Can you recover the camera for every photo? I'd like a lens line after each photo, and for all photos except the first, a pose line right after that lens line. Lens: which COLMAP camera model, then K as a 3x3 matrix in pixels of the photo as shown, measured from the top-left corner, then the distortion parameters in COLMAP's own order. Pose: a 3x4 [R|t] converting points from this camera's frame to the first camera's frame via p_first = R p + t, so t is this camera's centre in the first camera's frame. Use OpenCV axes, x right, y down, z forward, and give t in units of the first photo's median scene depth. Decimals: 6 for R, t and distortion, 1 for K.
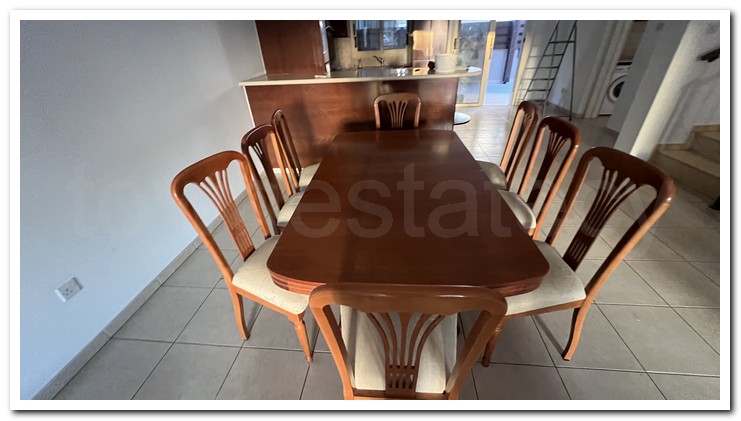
lens RADIAL K [[282.1, 0, 368.9], [0, 282.1, 211.9], [0, 0, 1]] dist [-0.000541, 0.000055]
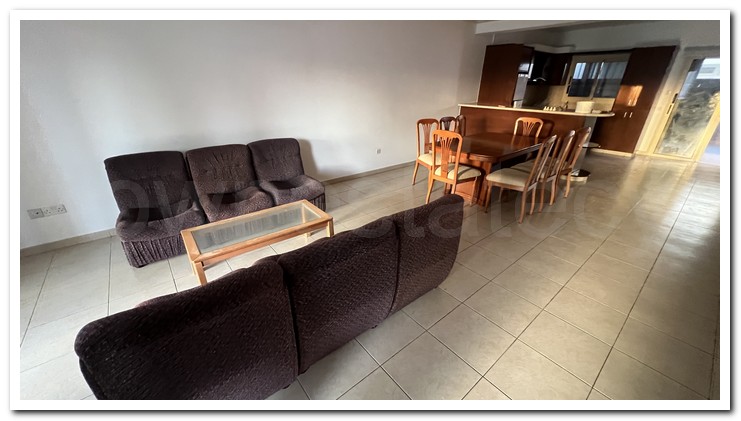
lens RADIAL K [[282.1, 0, 368.9], [0, 282.1, 211.9], [0, 0, 1]] dist [-0.000541, 0.000055]
pose [[0.699720, 0.351251, -0.622104, 1.241395], [-0.416108, 0.908212, 0.044770, 0.846339], [0.580728, 0.227536, 0.781653, -1.569557]]
